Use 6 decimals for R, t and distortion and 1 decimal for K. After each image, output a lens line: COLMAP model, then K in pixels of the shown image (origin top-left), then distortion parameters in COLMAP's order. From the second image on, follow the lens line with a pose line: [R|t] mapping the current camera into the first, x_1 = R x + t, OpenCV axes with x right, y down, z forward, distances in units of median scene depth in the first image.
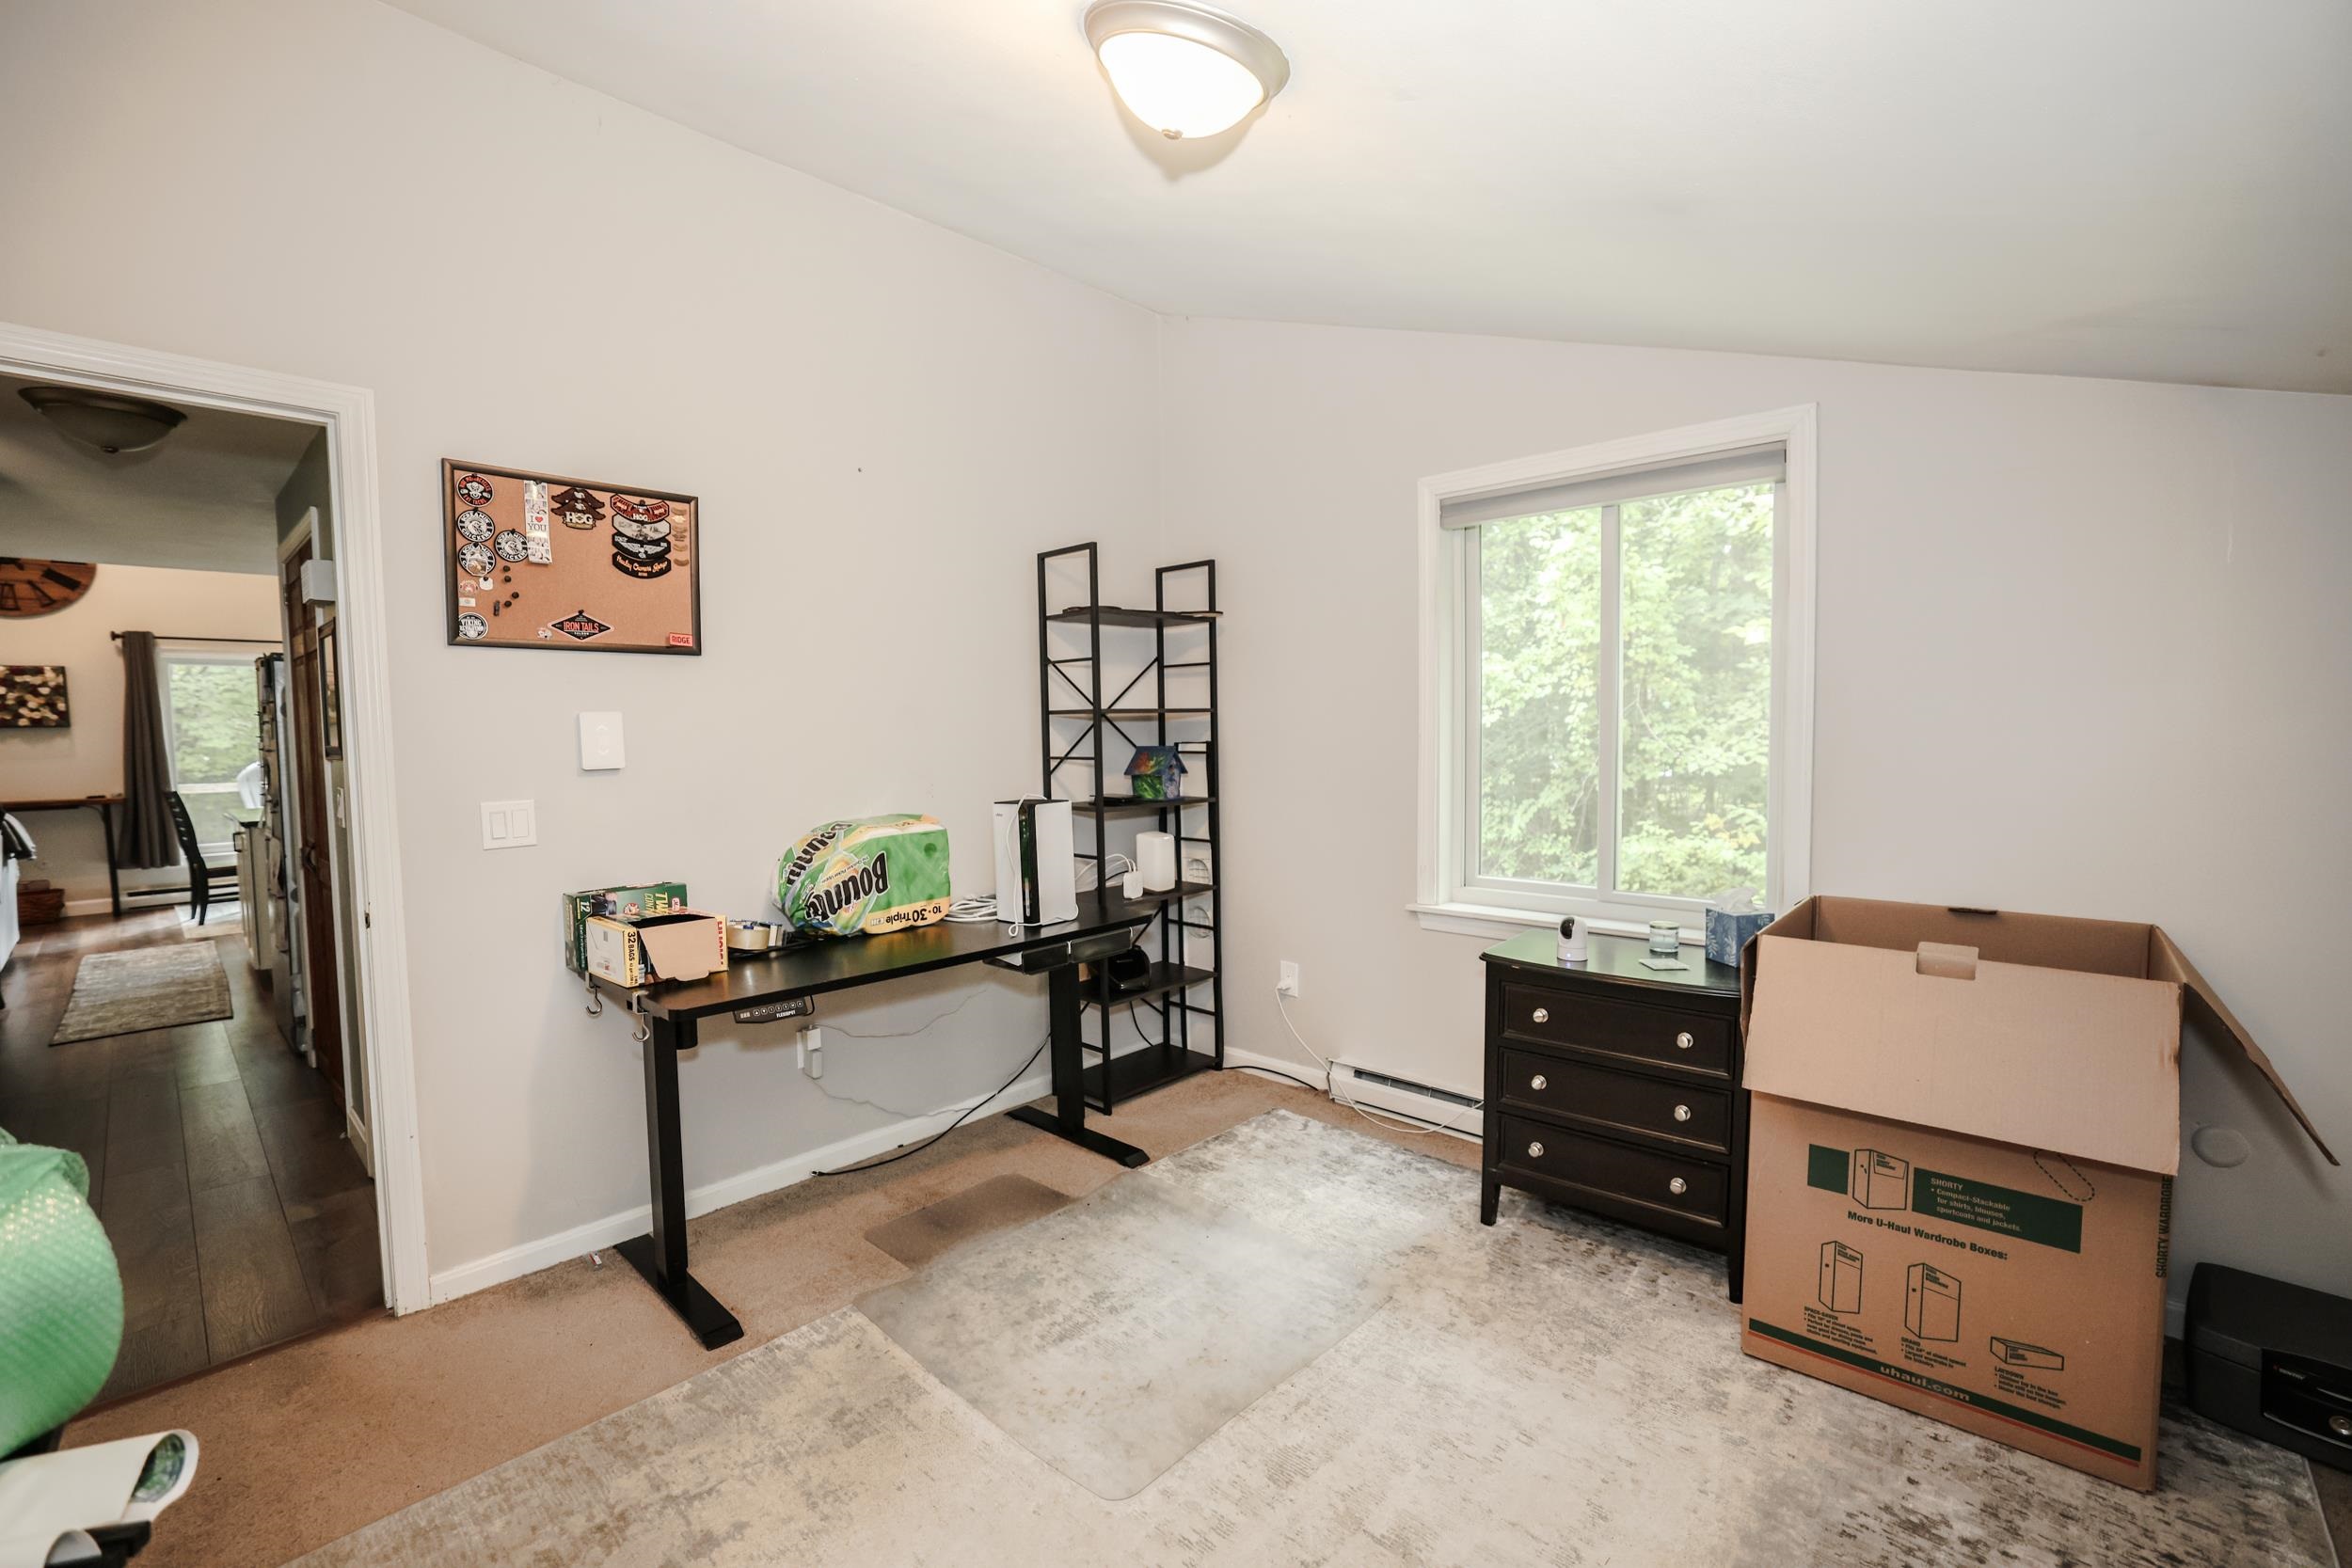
lens RADIAL K [[991.5, 0, 1170.3], [0, 991.5, 800.0], [0, 0, 1]] dist [-0.000391, 0.000210]
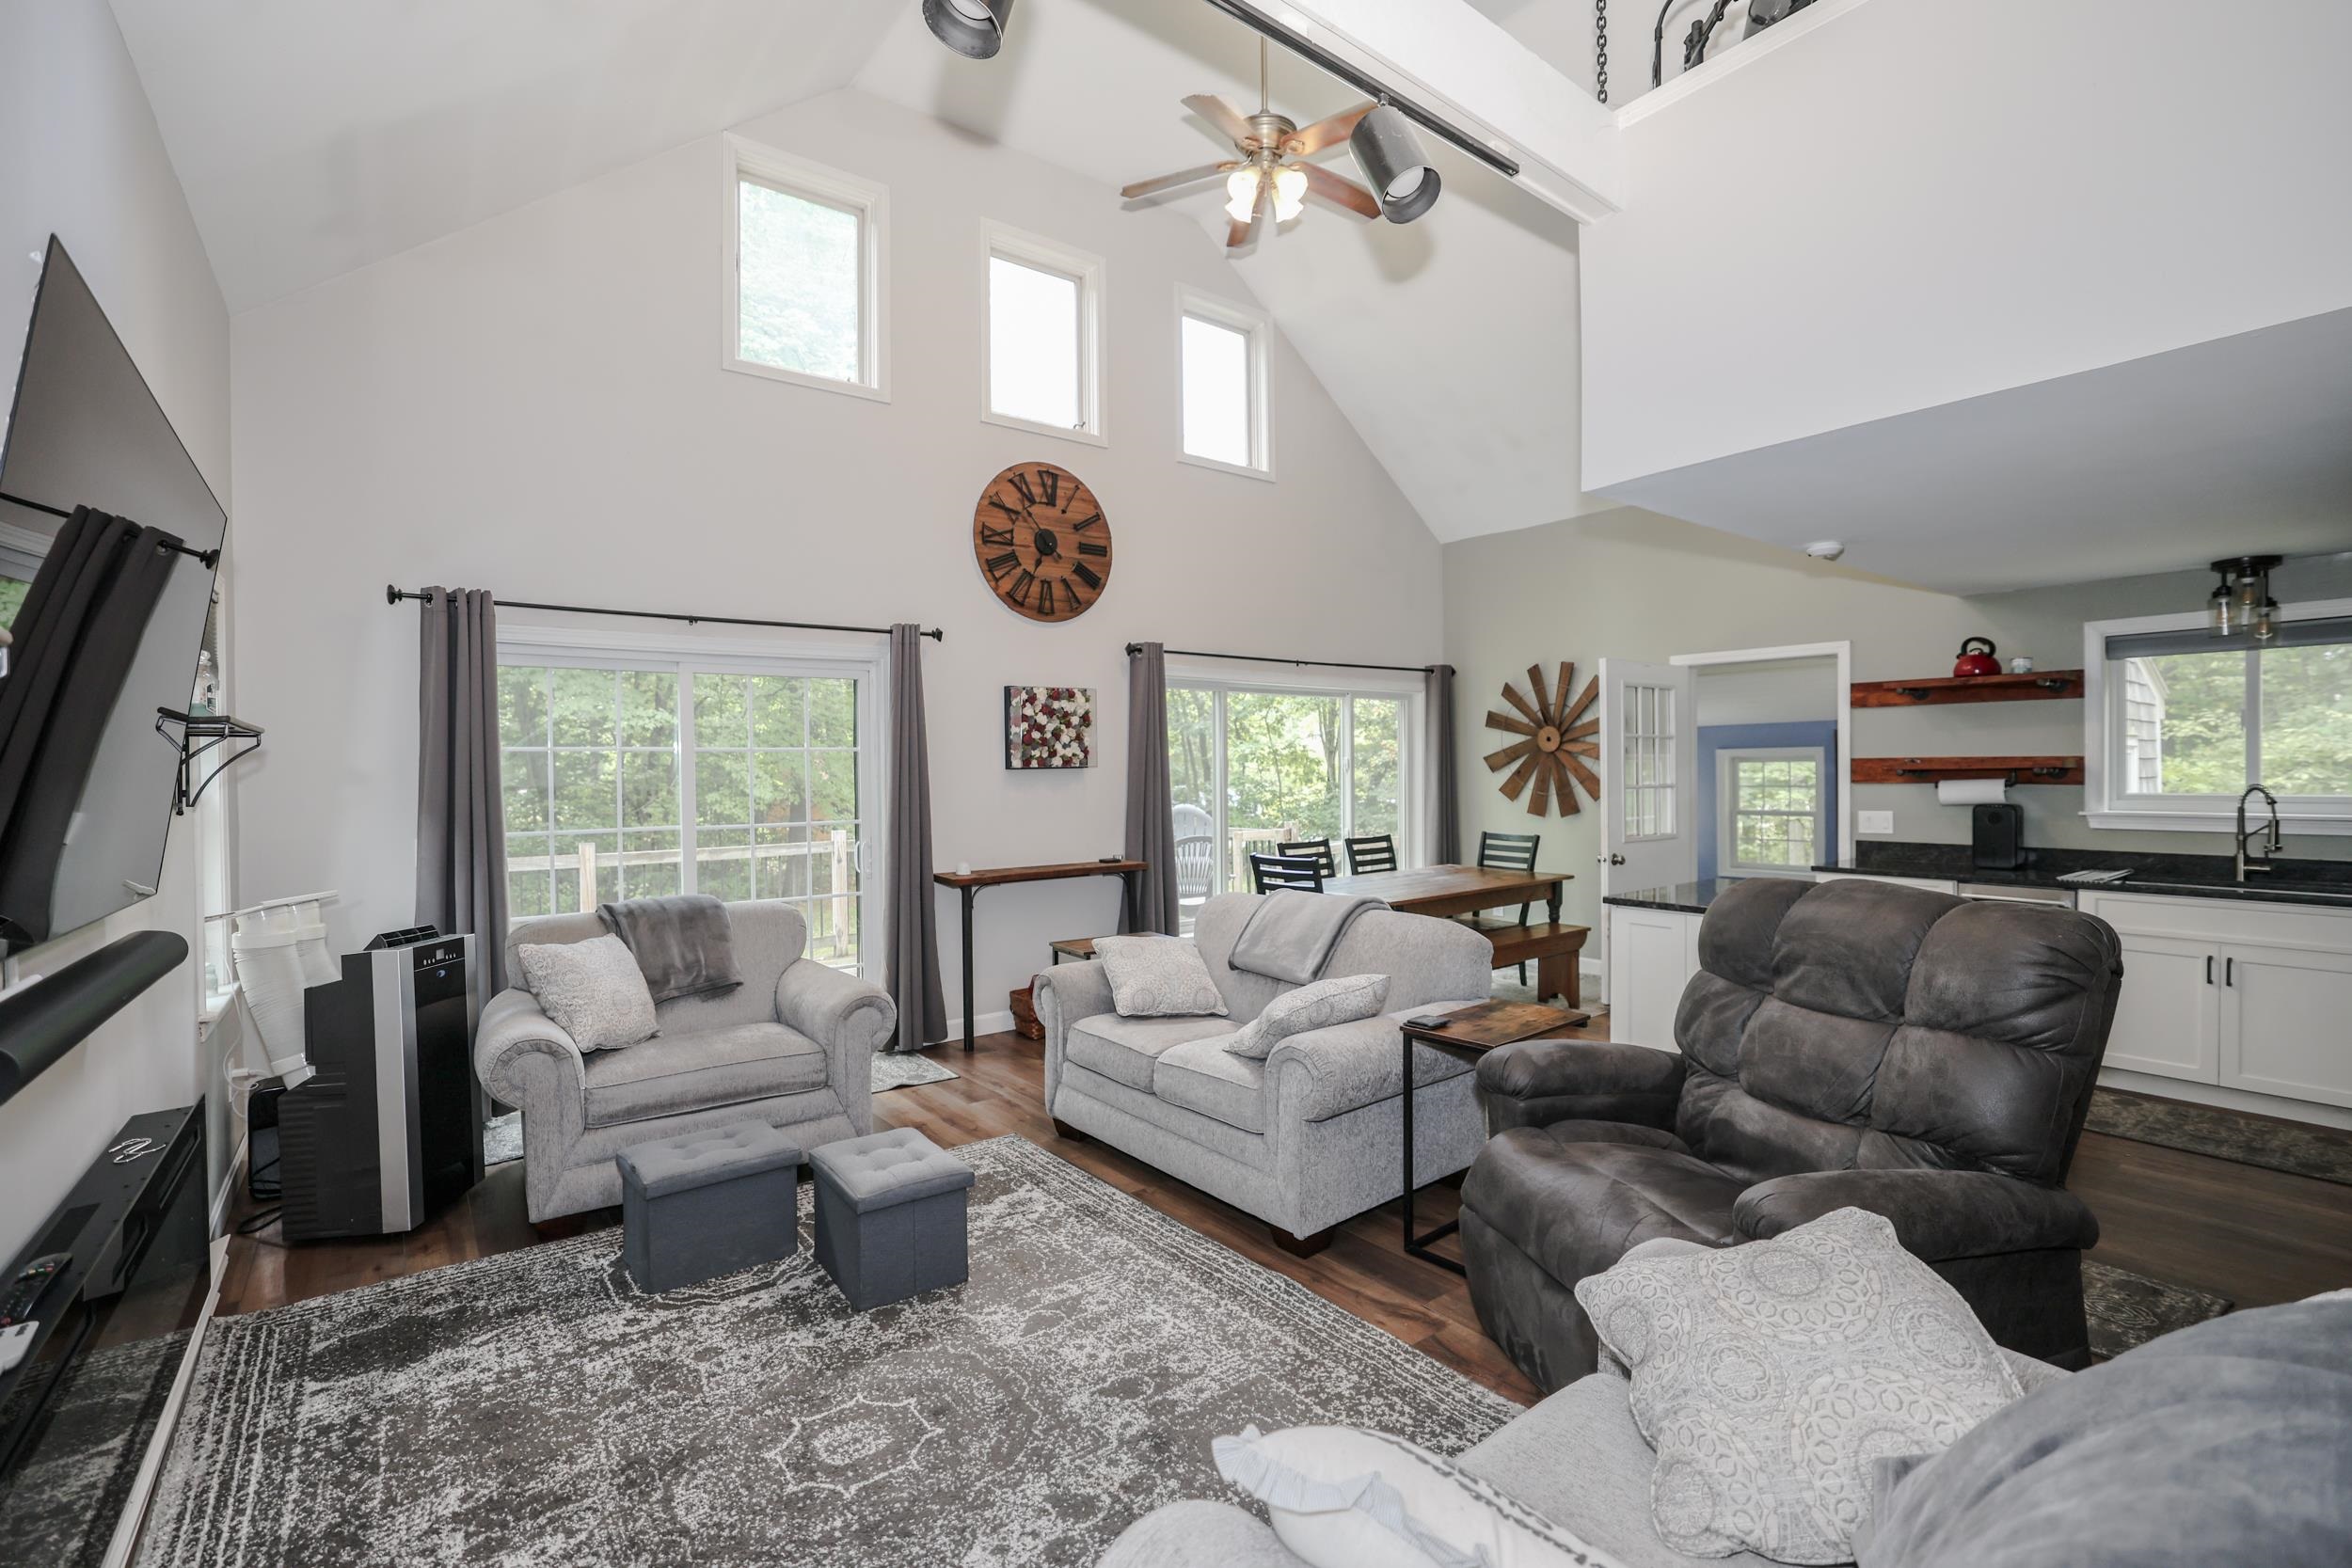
lens RADIAL K [[1067.2, 0, 1177.0], [0, 1067.2, 784.8], [0, 0, 1]] dist [-0.029348, 0.006794]
pose [[0.991504, 0.013886, -0.129331, -0.915104], [-0.018875, 0.999121, -0.037430, -0.029919], [0.128698, 0.039553, 0.990895, 0.189270]]
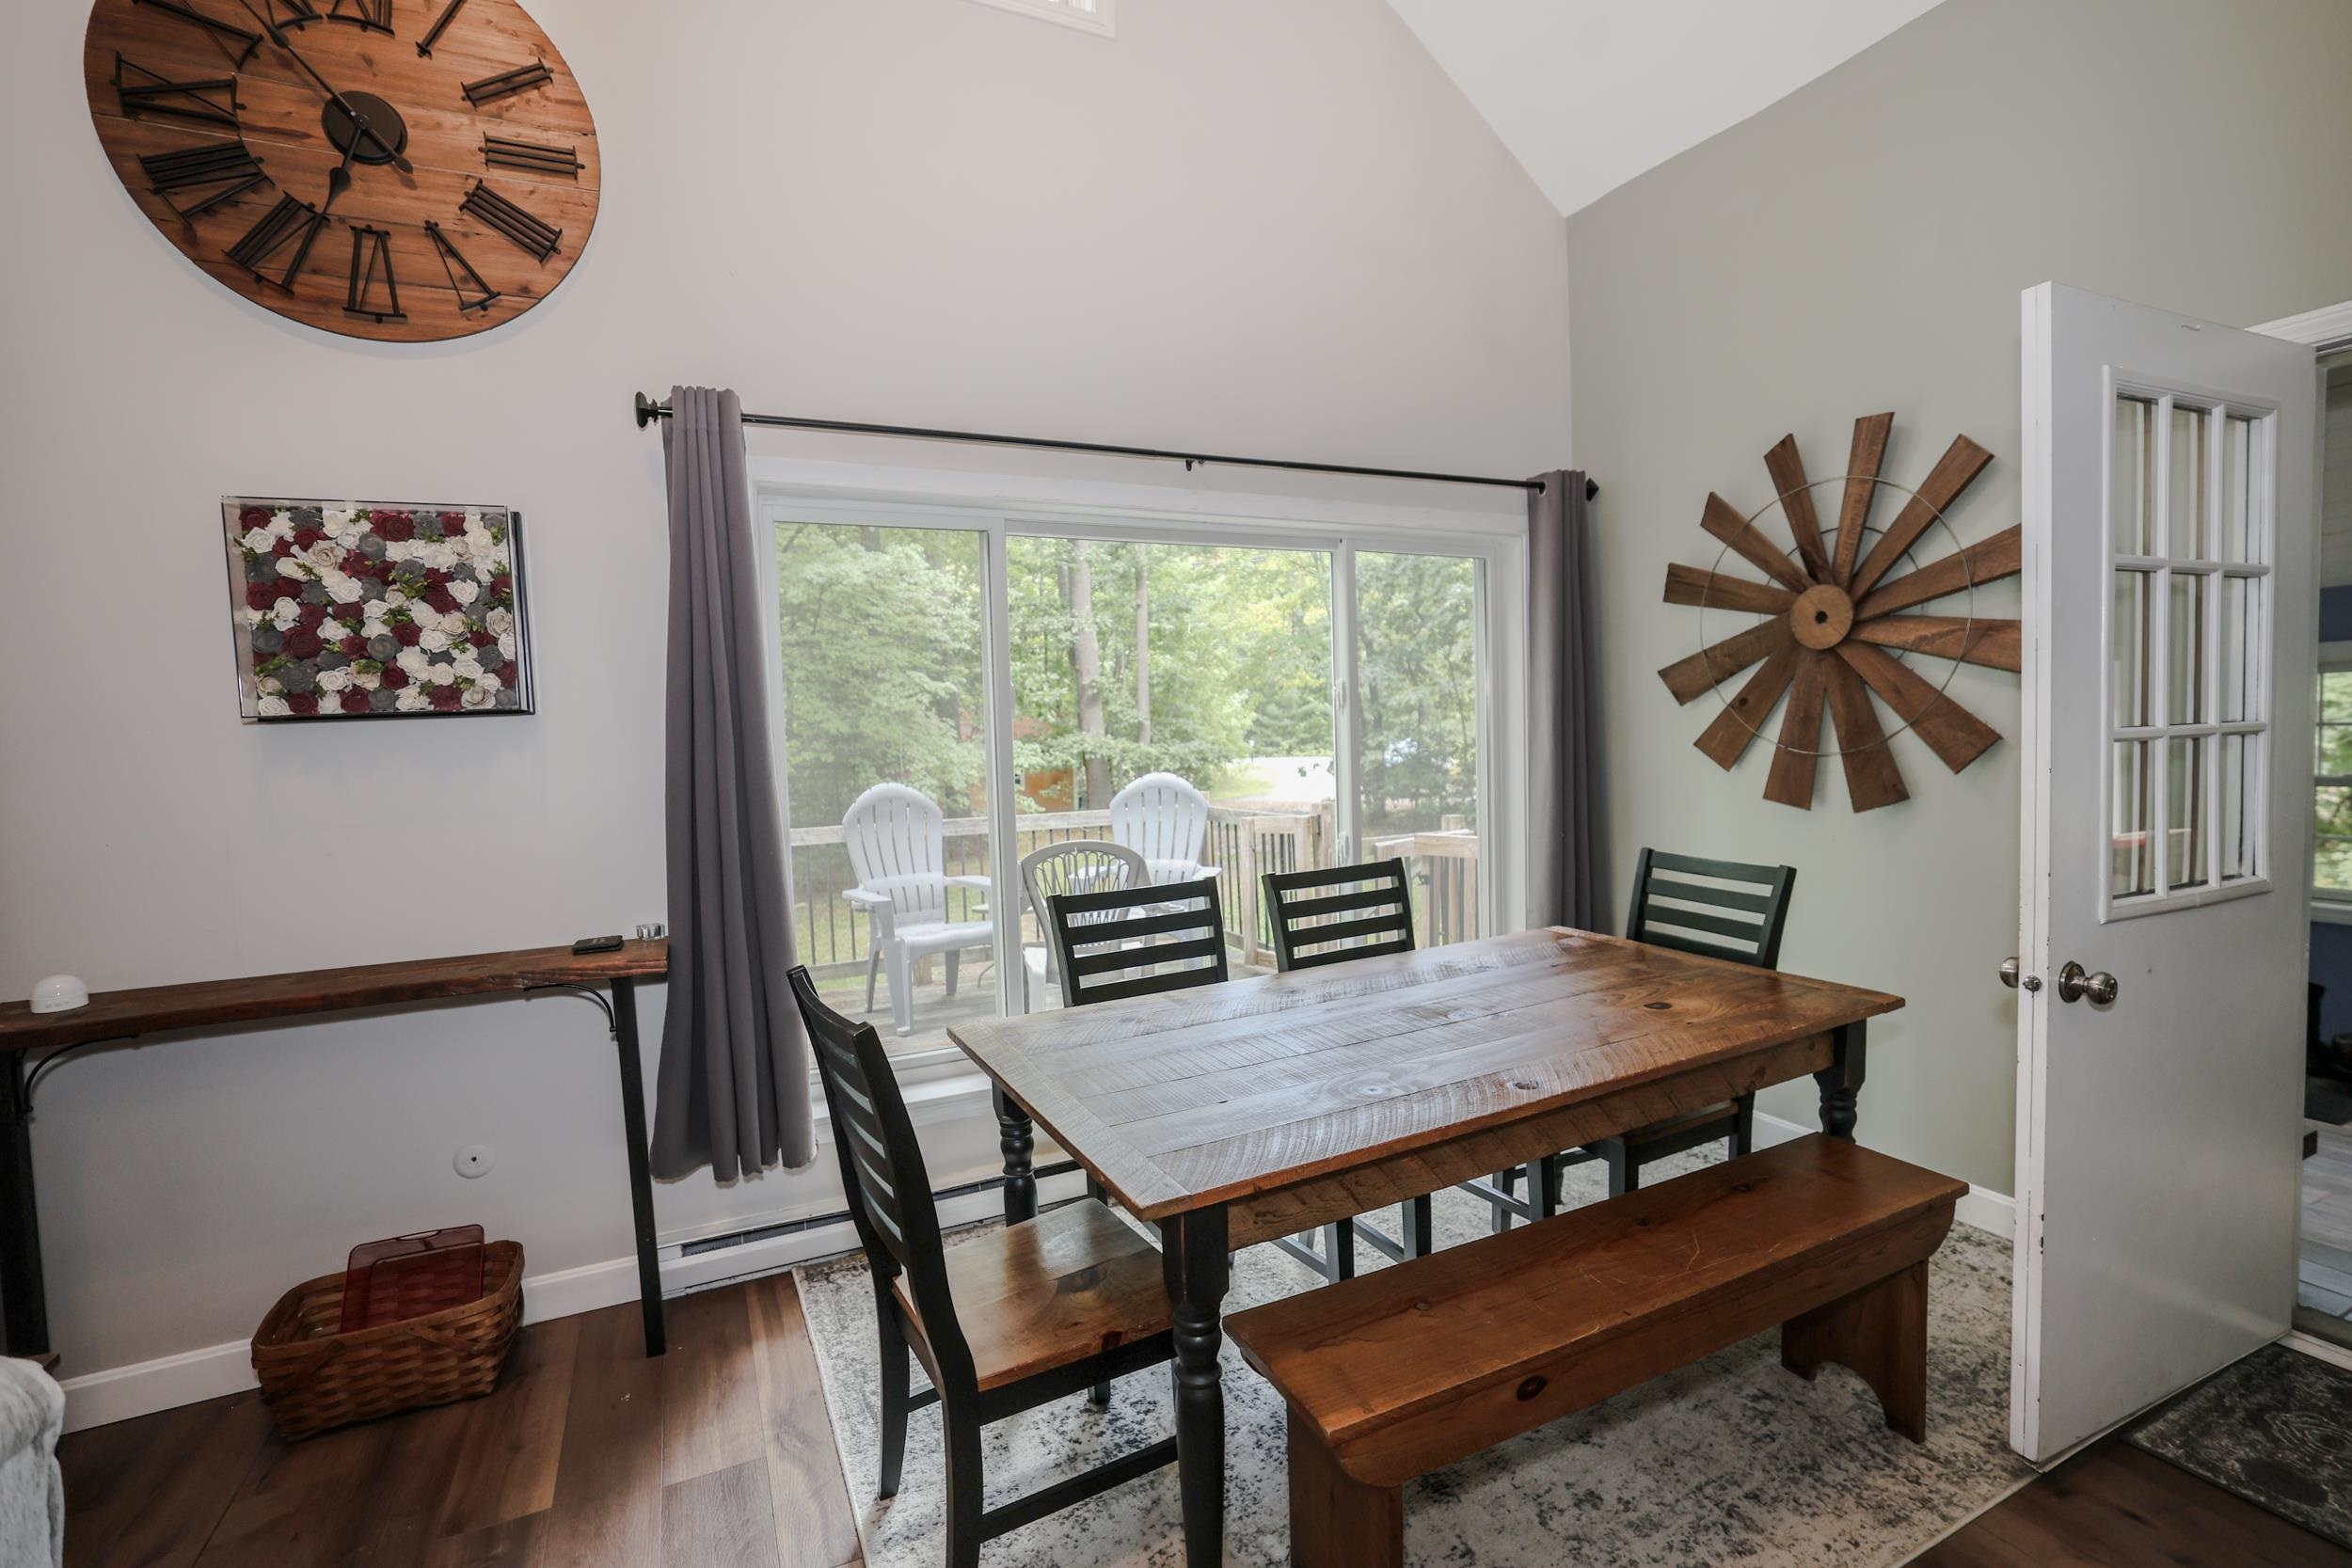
lens RADIAL K [[1024.3, 0, 1179.9], [0, 1024.3, 787.7], [0, 0, 1]] dist [-0.028714, 0.005773]
pose [[0.940652, 0.011151, -0.339189, -0.800390], [-0.006439, 0.999867, 0.015016, -0.055341], [0.339311, -0.011941, 0.940599, 0.758565]]
